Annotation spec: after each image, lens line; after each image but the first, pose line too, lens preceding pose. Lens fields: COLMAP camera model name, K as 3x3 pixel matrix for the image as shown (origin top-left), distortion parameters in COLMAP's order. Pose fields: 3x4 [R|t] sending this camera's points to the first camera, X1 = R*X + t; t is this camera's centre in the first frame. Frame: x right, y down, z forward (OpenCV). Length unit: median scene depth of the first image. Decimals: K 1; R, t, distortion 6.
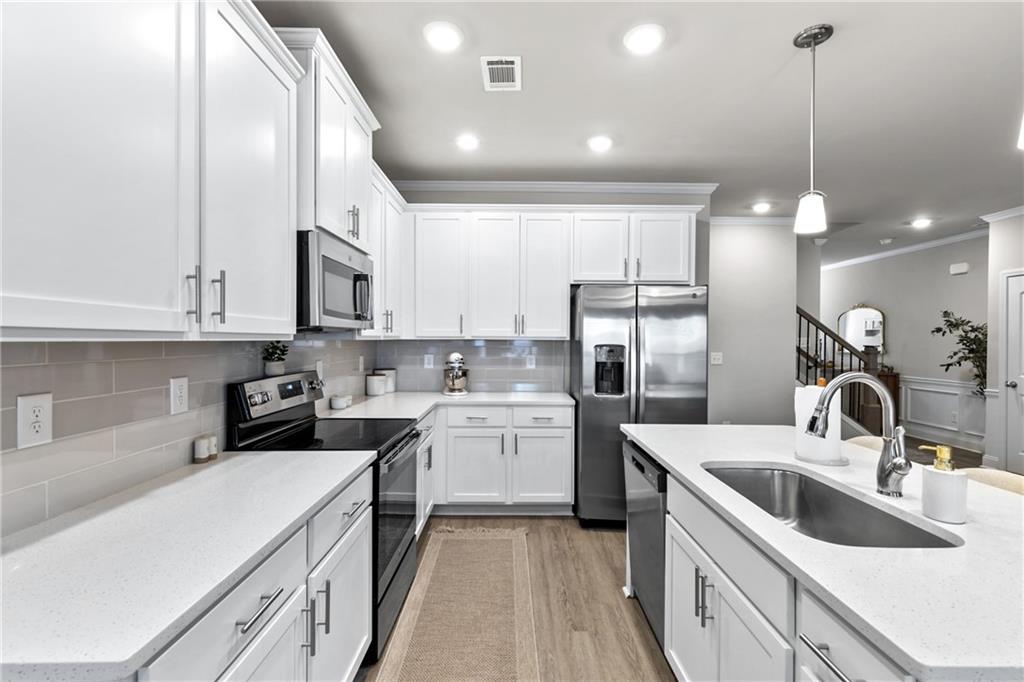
lens RADIAL K [[466.7, 0, 512.6], [0, 466.7, 342.5], [0, 0, 1]] dist [0.007533, -0.002140]
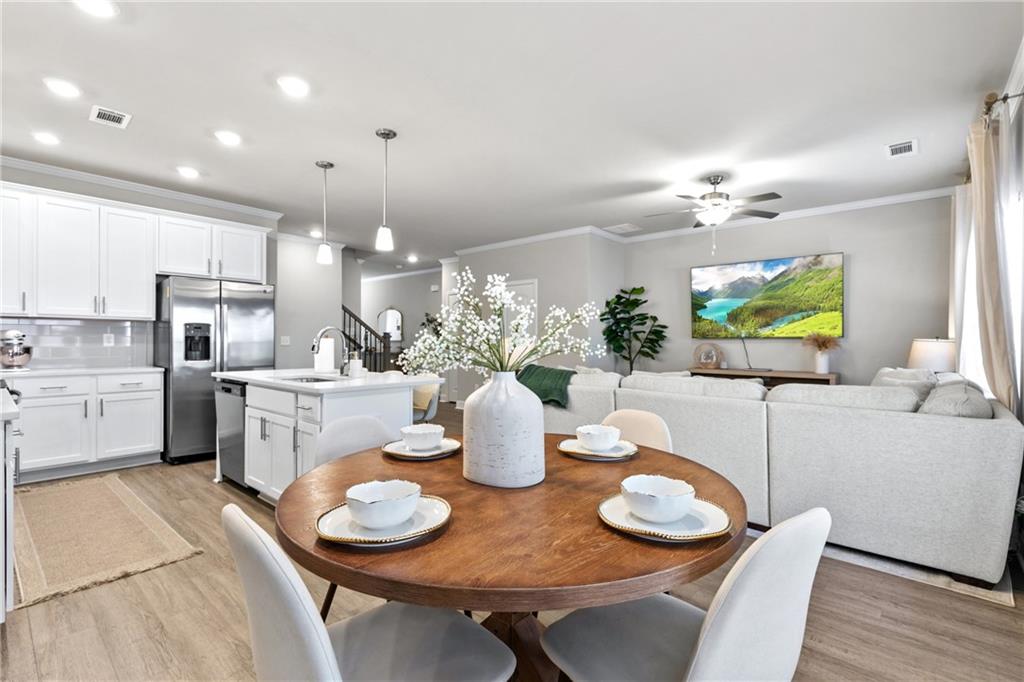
lens RADIAL K [[466.7, 0, 520.4], [0, 466.7, 343.3], [0, 0, 1]] dist [0.007533, -0.002140]
pose [[0.656466, -0.006213, 0.754330, -0.185526], [0.005229, 0.999980, 0.003685, 0.058494], [-0.754338, 0.001525, 0.656485, -0.545159]]
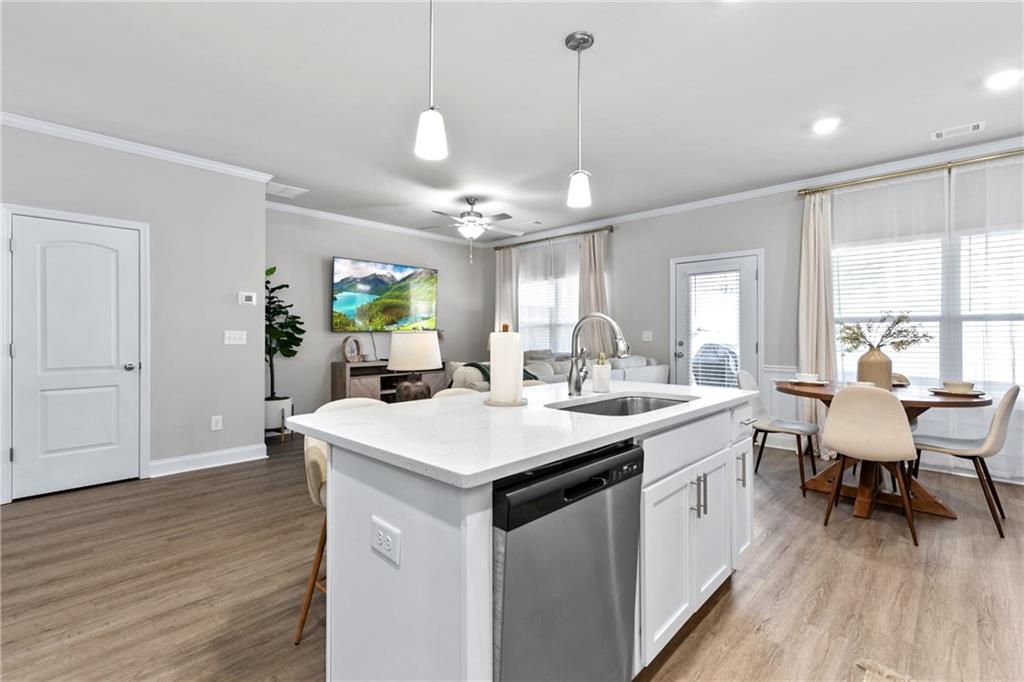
lens RADIAL K [[466.7, 0, 512.6], [0, 466.7, 334.0], [0, 0, 1]] dist [0.007533, -0.002140]
pose [[-0.725420, -0.003883, 0.688295, -0.032150], [0.003703, 0.999948, 0.009543, 0.044712], [-0.688296, 0.009472, -0.725368, 0.882466]]
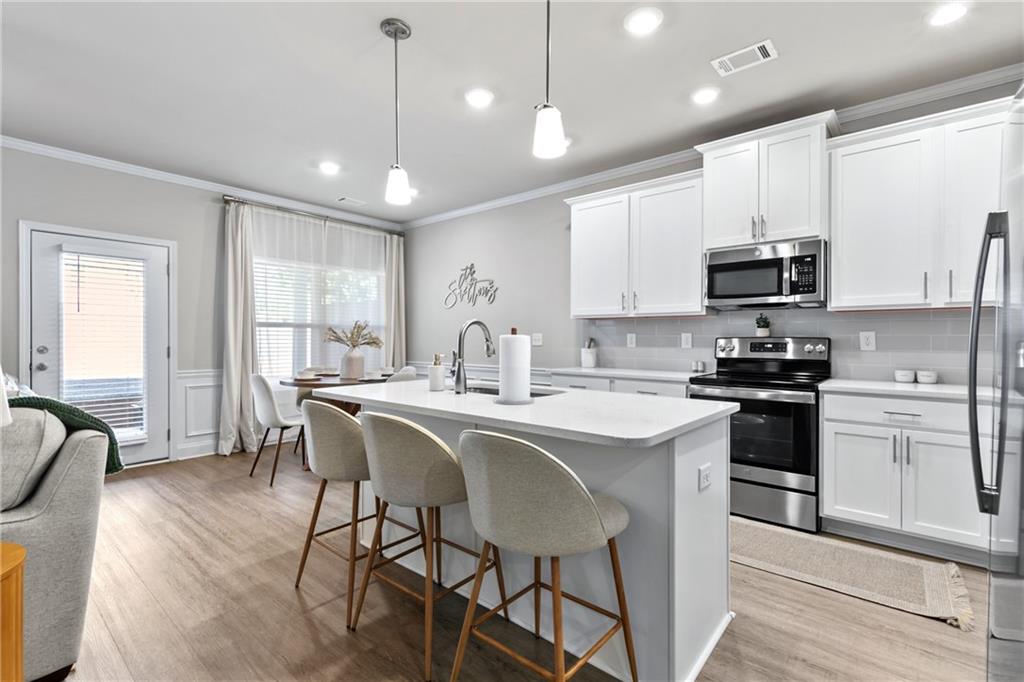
lens RADIAL K [[466.7, 0, 520.6], [0, 466.7, 339.6], [0, 0, 1]] dist [0.007533, -0.002140]
pose [[-0.648374, -0.003503, -0.761314, 0.748114], [-0.012147, 0.999910, 0.005745, 0.050738], [0.761225, 0.012973, -0.648358, 0.880095]]
